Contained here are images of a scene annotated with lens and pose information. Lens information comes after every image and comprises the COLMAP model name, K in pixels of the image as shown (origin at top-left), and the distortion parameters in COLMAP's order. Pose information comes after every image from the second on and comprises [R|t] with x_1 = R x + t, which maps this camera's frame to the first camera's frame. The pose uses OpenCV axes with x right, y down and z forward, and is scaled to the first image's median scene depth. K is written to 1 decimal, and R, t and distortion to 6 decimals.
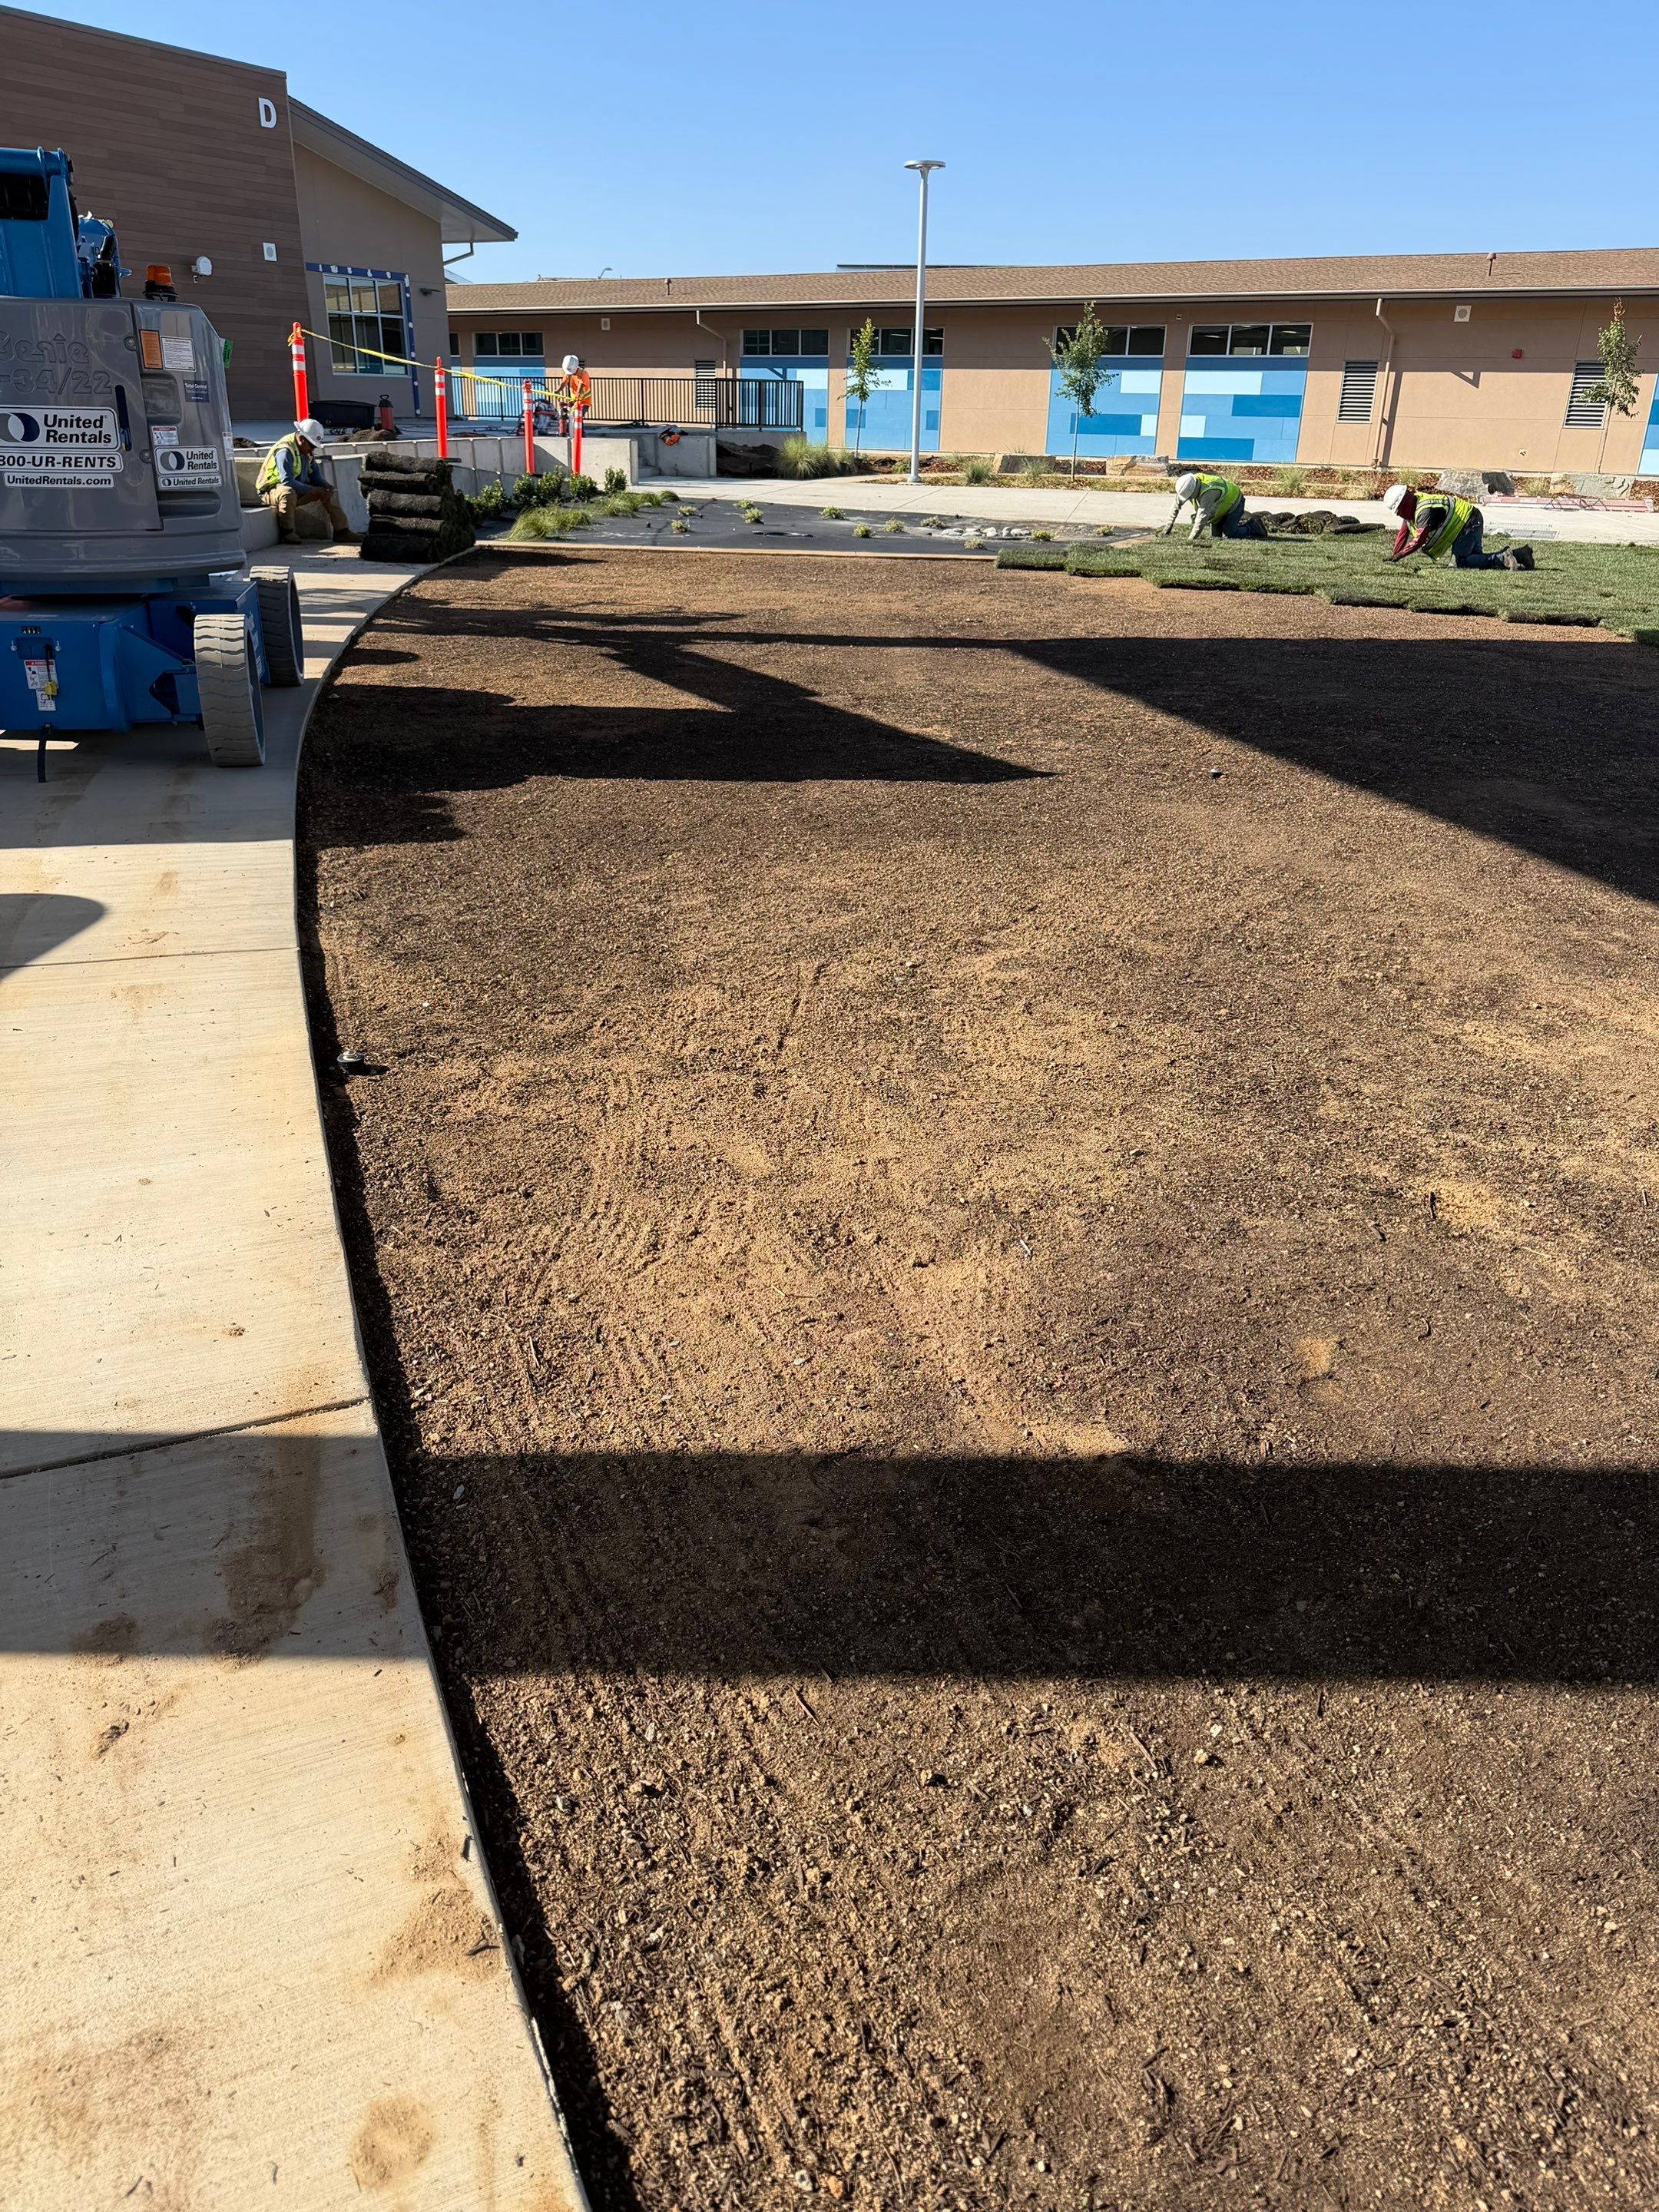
lens RADIAL K [[1544.5, 0, 840.4], [0, 1544.5, 1106.5], [0, 0, 1]] dist [0.015225, -0.022386]
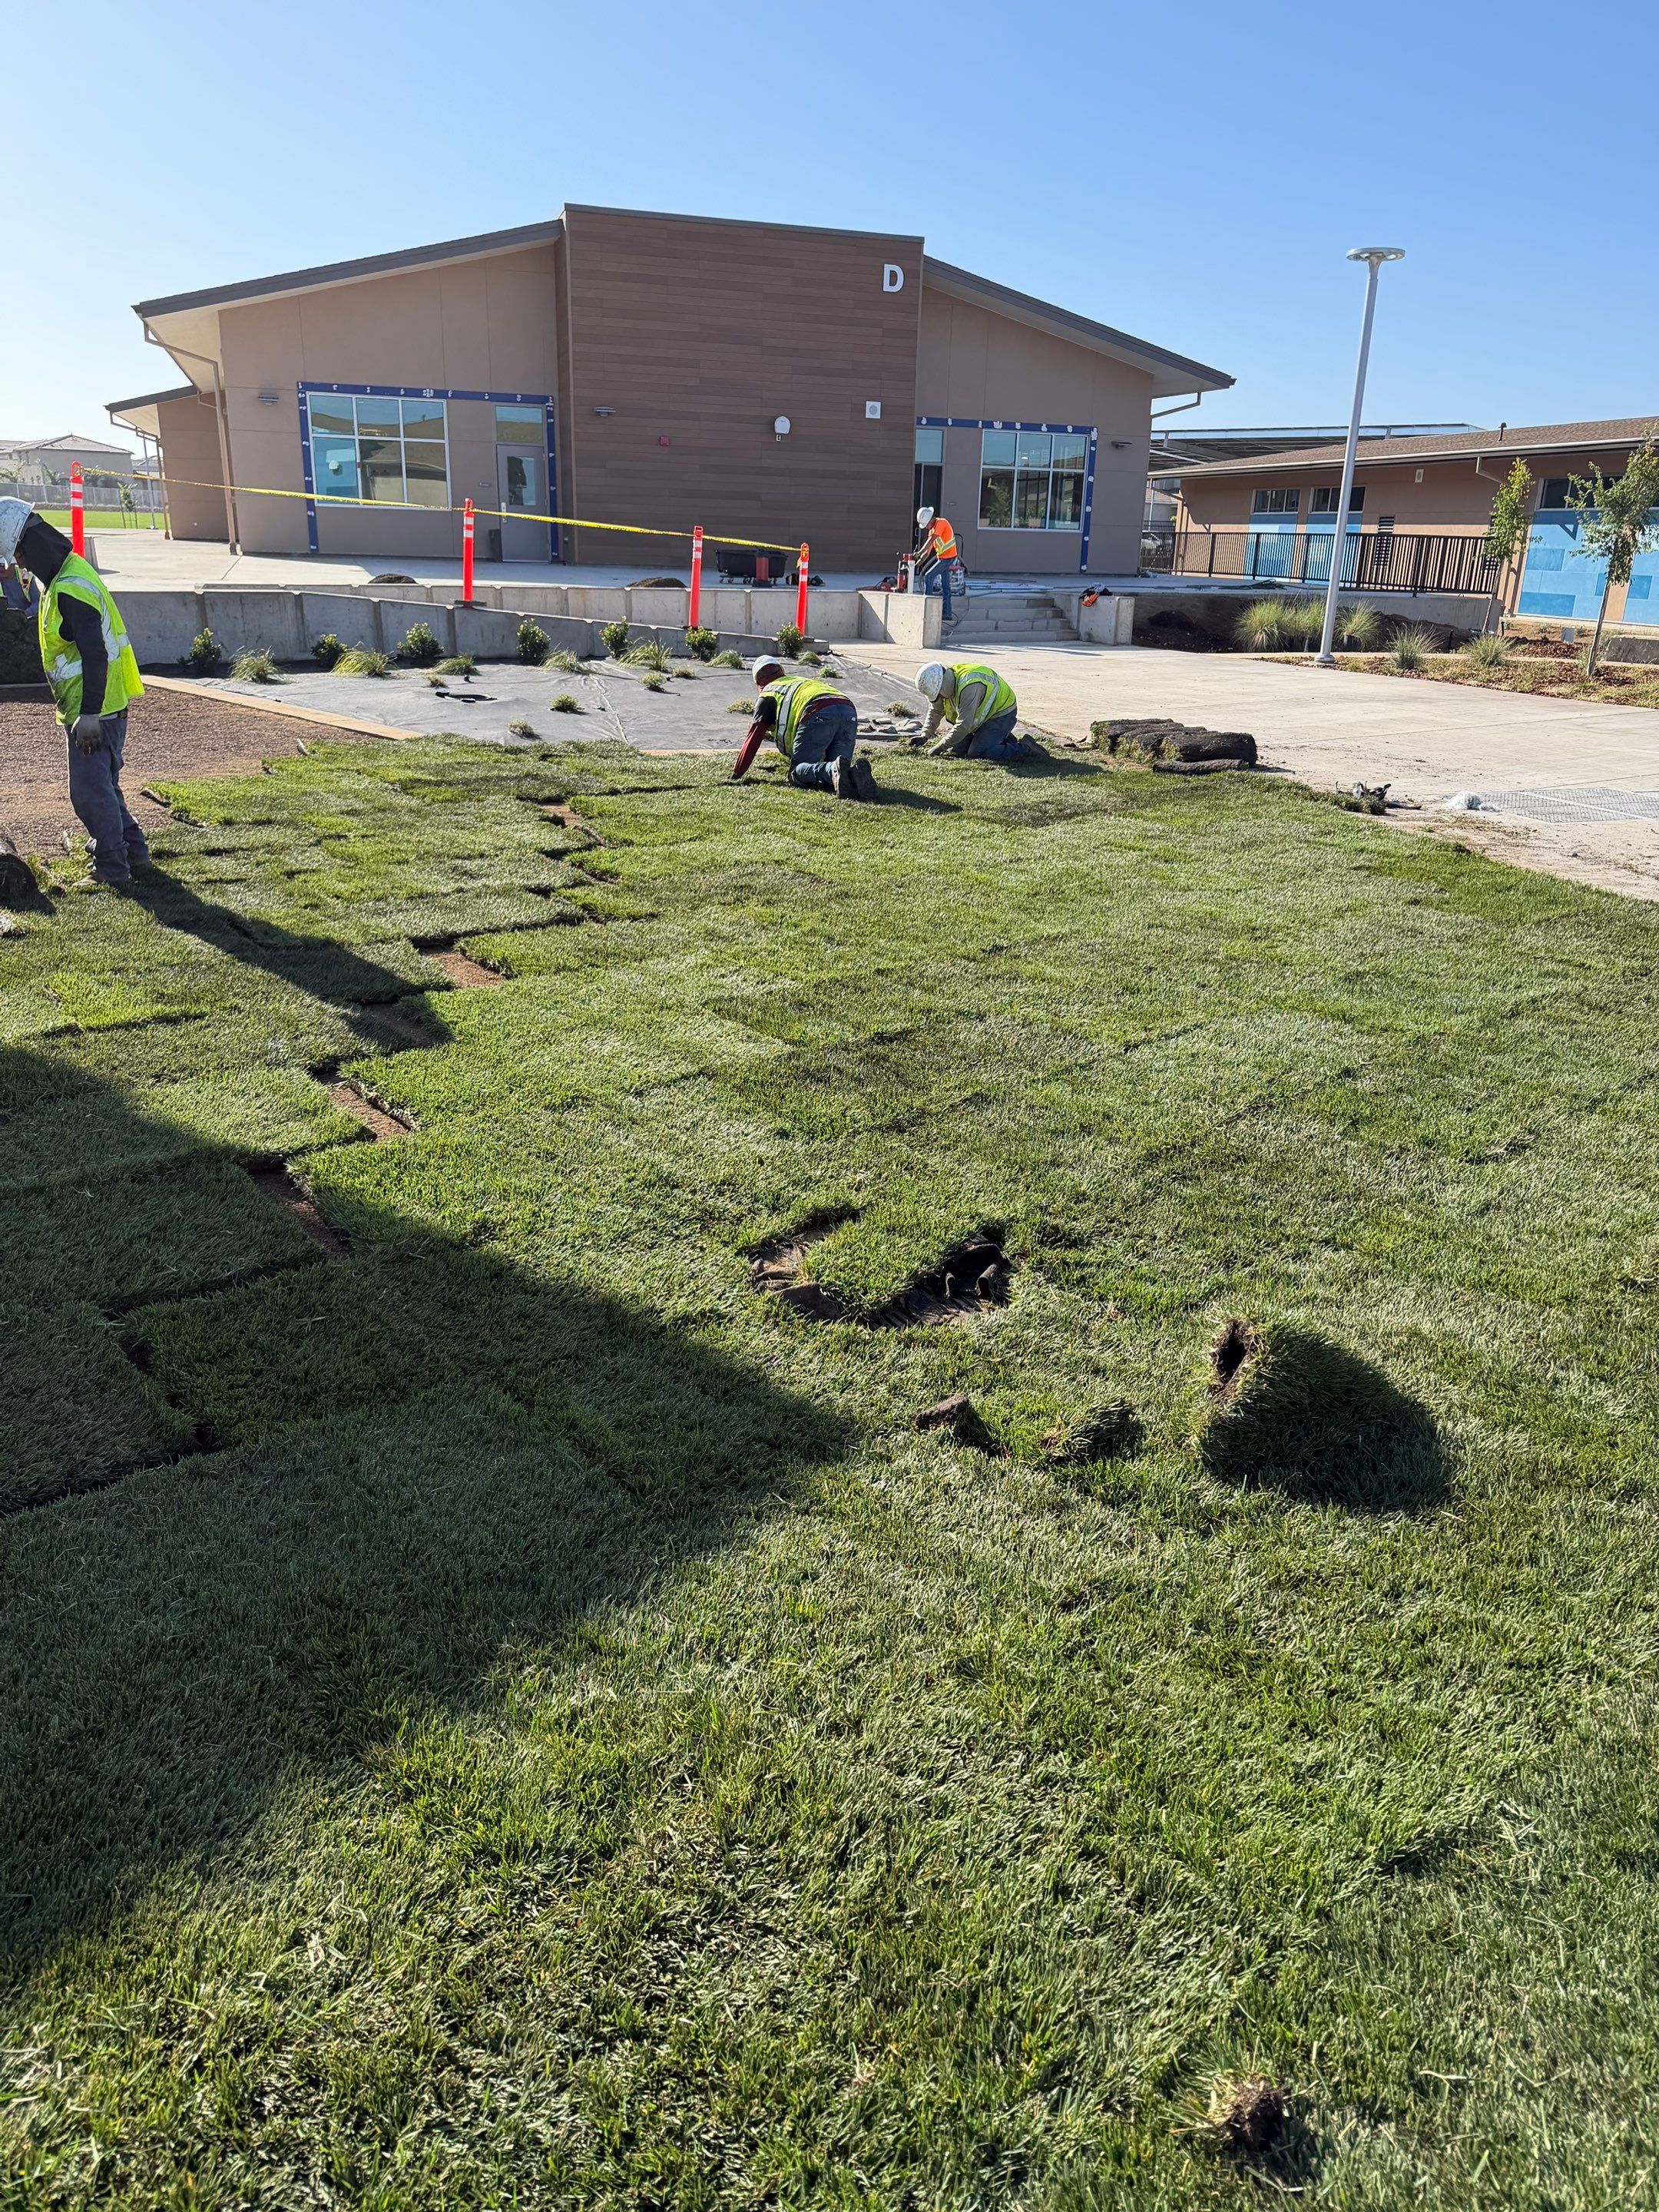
lens RADIAL K [[1544.5, 0, 840.4], [0, 1544.5, 1106.5], [0, 0, 1]] dist [0.015225, -0.022386]
pose [[0.702836, 0.252674, -0.664964, 0.185858], [-0.312010, 0.949572, 0.031040, -0.063848], [0.639273, 0.185660, 0.746231, 0.140387]]
